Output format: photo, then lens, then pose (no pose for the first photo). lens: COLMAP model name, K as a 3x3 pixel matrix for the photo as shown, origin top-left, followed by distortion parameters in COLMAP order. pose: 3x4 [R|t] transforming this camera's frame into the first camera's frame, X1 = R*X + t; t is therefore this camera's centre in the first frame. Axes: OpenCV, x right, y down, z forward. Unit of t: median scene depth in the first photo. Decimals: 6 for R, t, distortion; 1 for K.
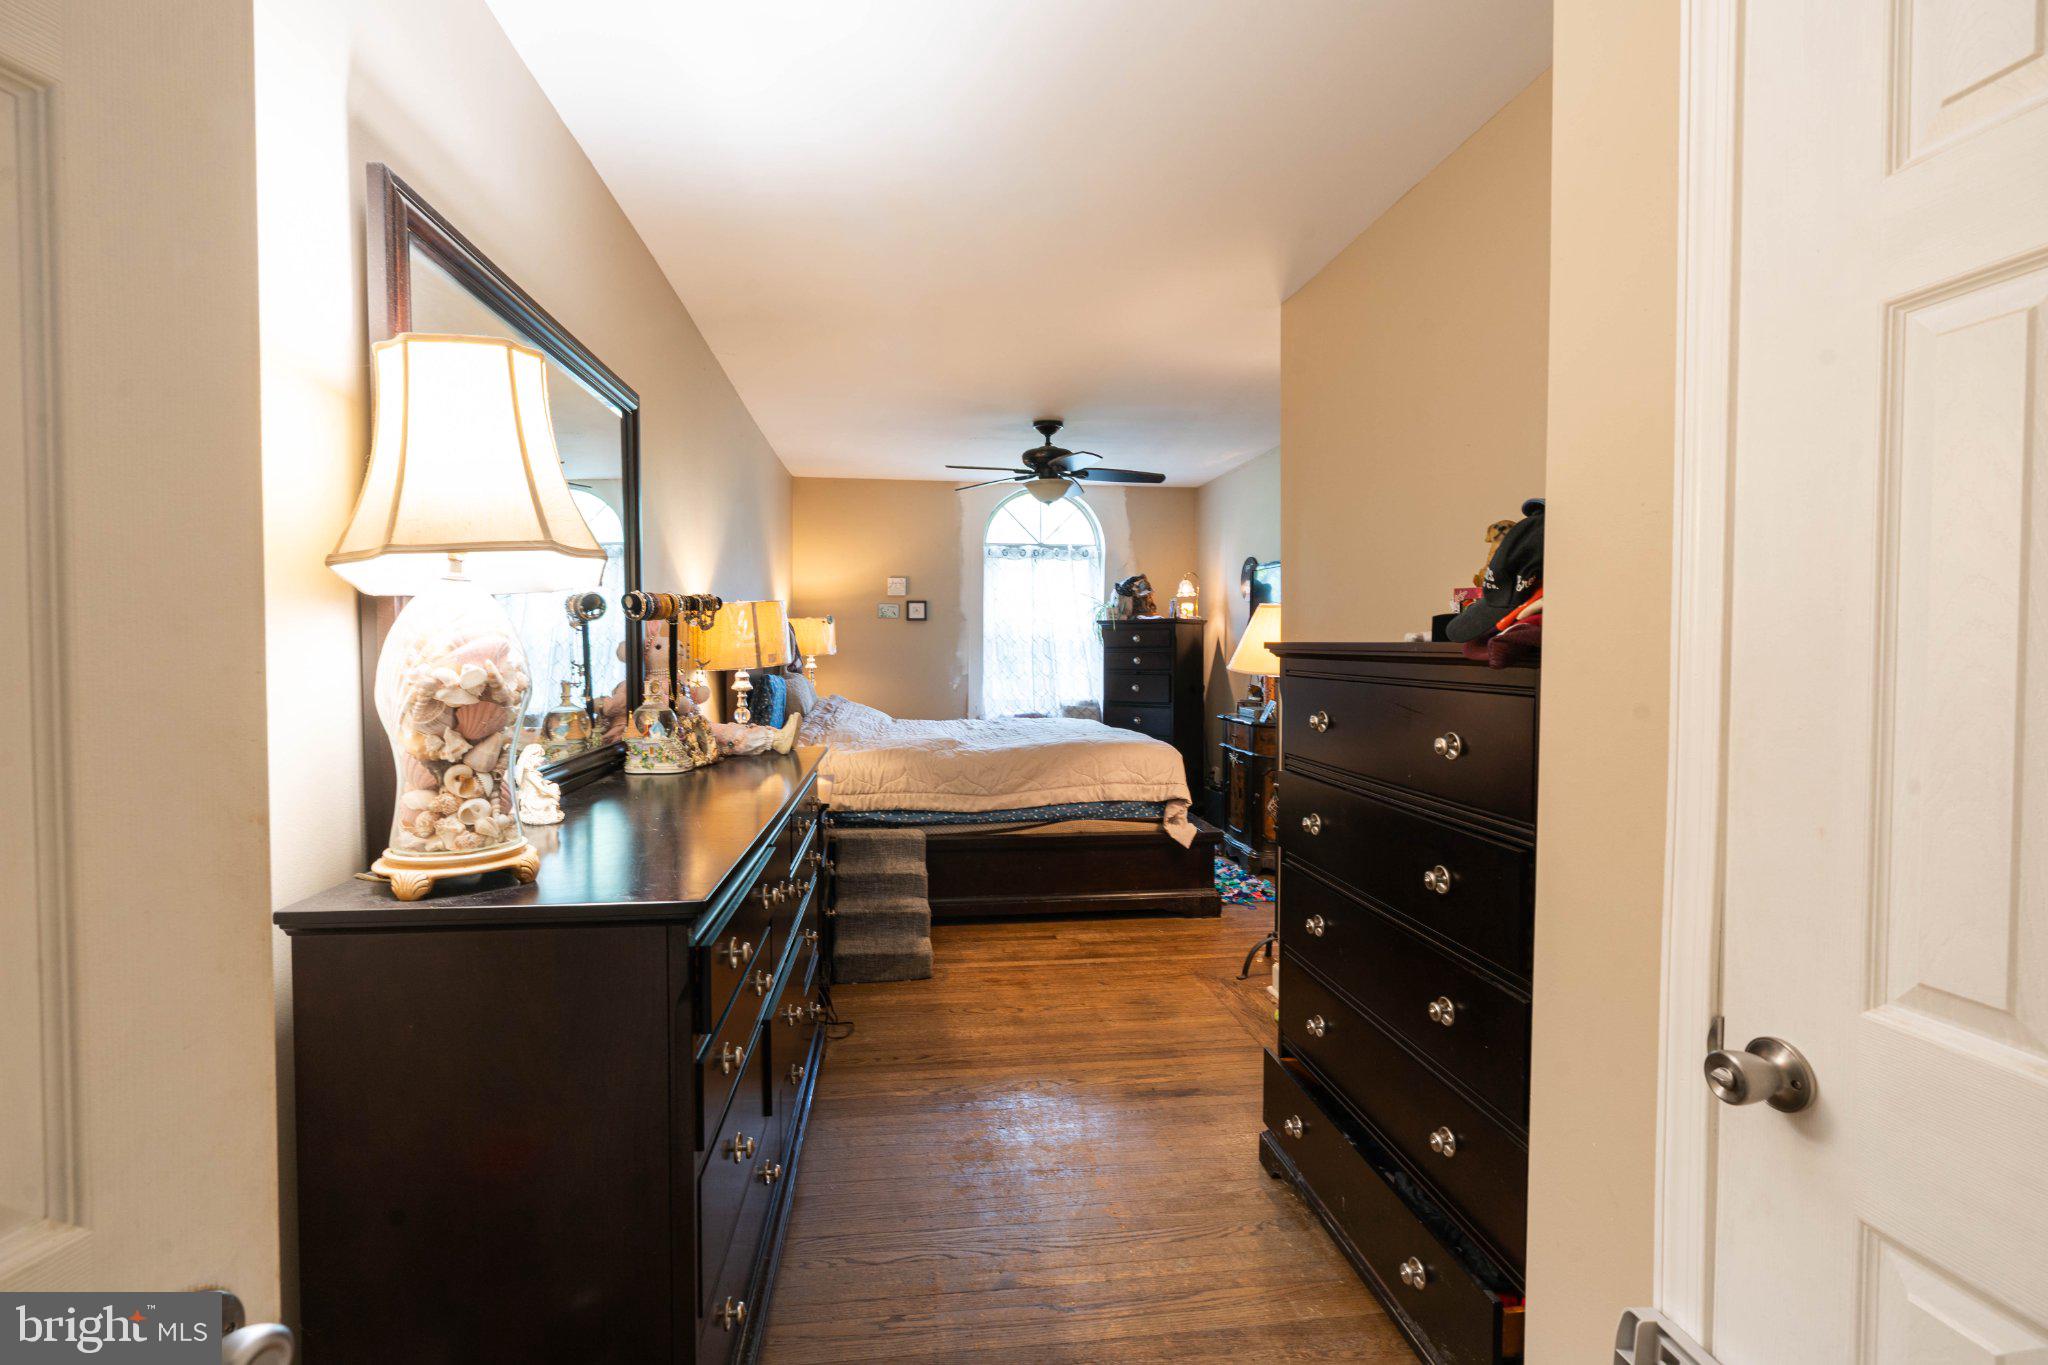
lens RADIAL K [[937.4, 0, 1029.5], [0, 937.4, 674.0], [0, 0, 1]] dist [-0.009988, 0.004441]
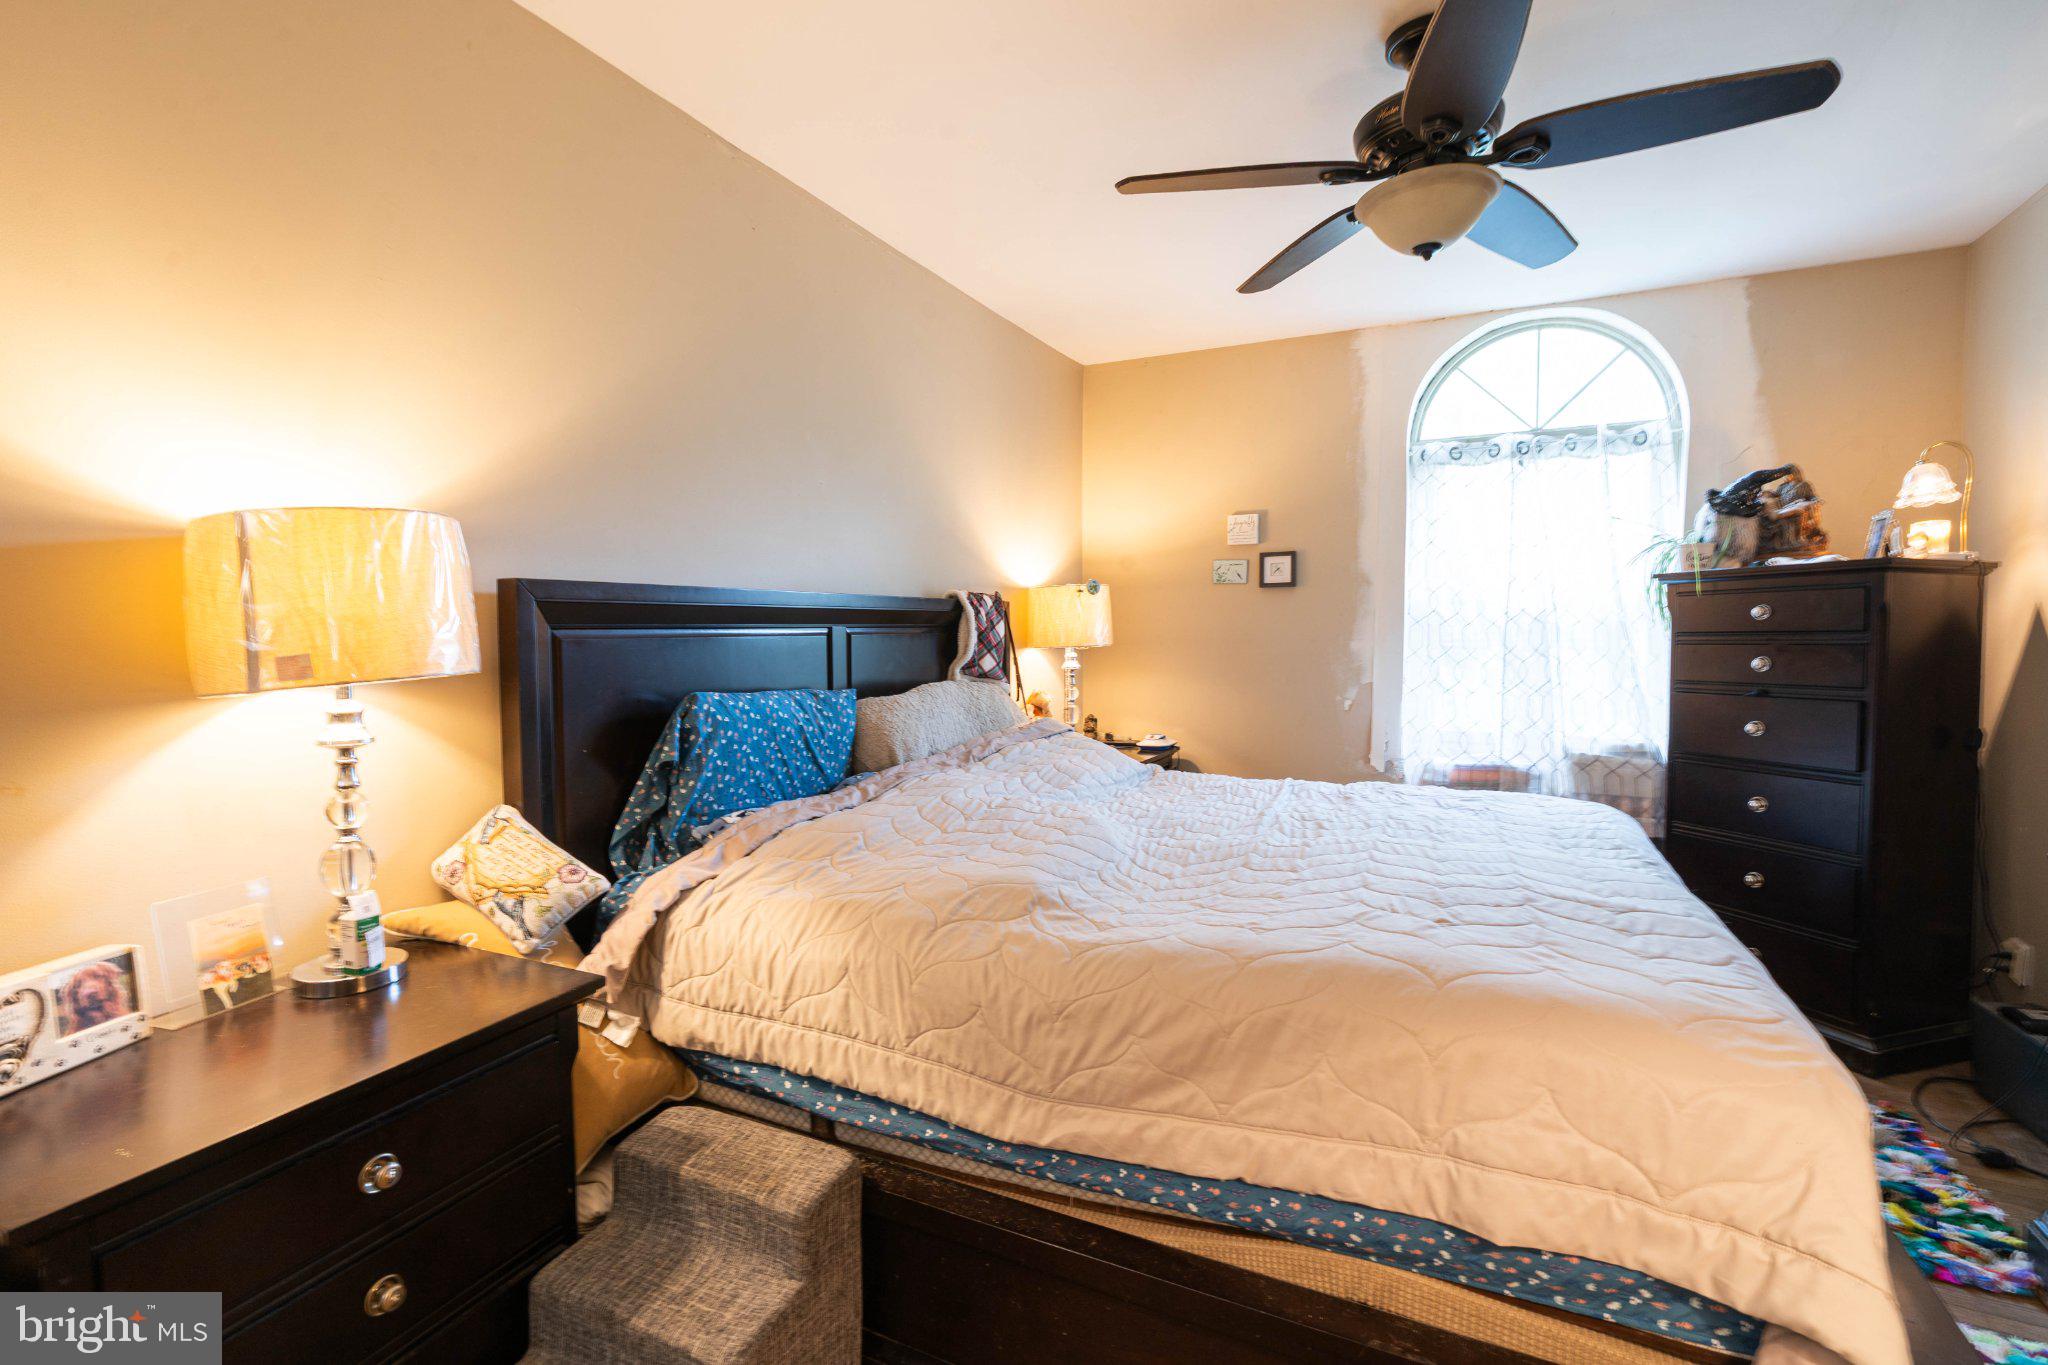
lens RADIAL K [[937.4, 0, 1005.8], [0, 937.4, 673.3], [0, 0, 1]] dist [-0.009988, 0.004441]
pose [[0.817203, 0.021755, -0.575939, 0.075941], [-0.012898, 0.999727, 0.019463, -0.013199], [0.576205, -0.008477, 0.817261, 0.441210]]
